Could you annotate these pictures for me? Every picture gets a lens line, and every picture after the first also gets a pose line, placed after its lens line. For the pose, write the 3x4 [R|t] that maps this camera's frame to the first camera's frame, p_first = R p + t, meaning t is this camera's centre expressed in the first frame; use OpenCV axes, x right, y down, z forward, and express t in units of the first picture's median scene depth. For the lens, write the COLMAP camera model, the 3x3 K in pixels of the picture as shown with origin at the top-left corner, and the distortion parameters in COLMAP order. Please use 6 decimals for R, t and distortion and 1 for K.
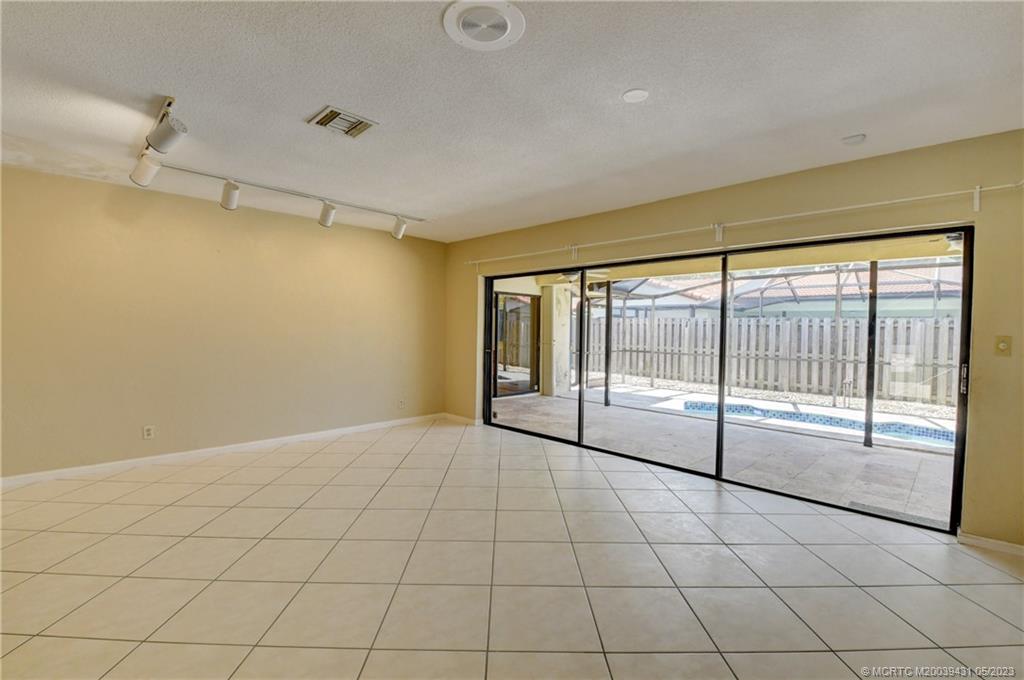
lens RADIAL K [[452.5, 0, 509.3], [0, 452.5, 340.8], [0, 0, 1]] dist [0.012829, -0.024257]
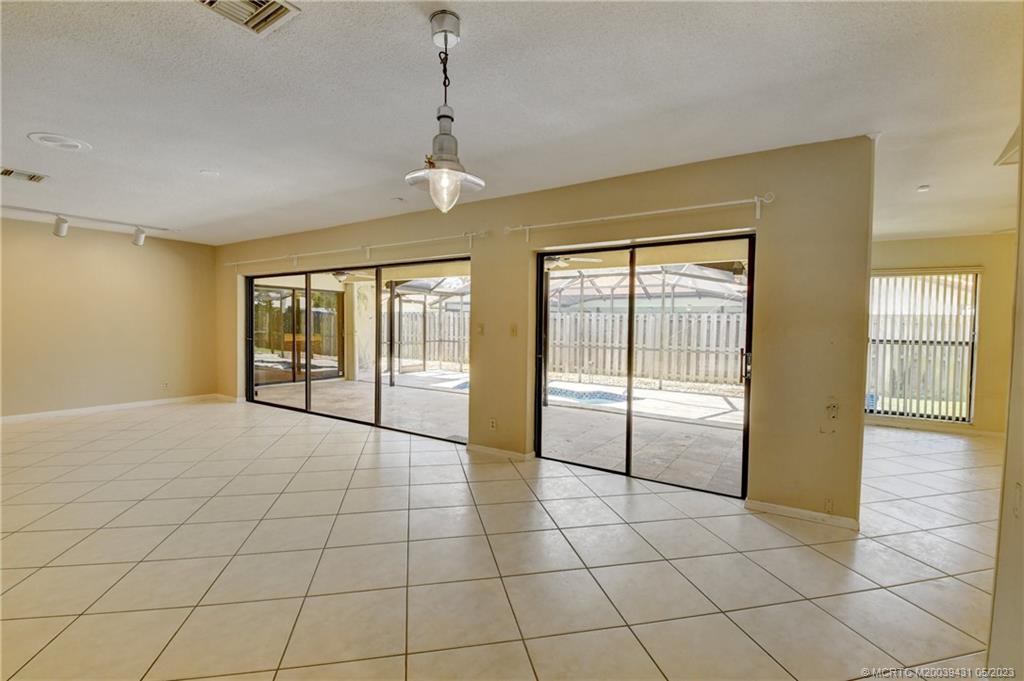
lens RADIAL K [[452.5, 0, 509.3], [0, 452.5, 341.3], [0, 0, 1]] dist [0.012829, -0.024257]
pose [[0.977199, -0.007607, 0.212190, 0.228290], [0.004469, 0.999874, 0.015264, 0.008012], [-0.212280, -0.013968, 0.977109, -0.187252]]
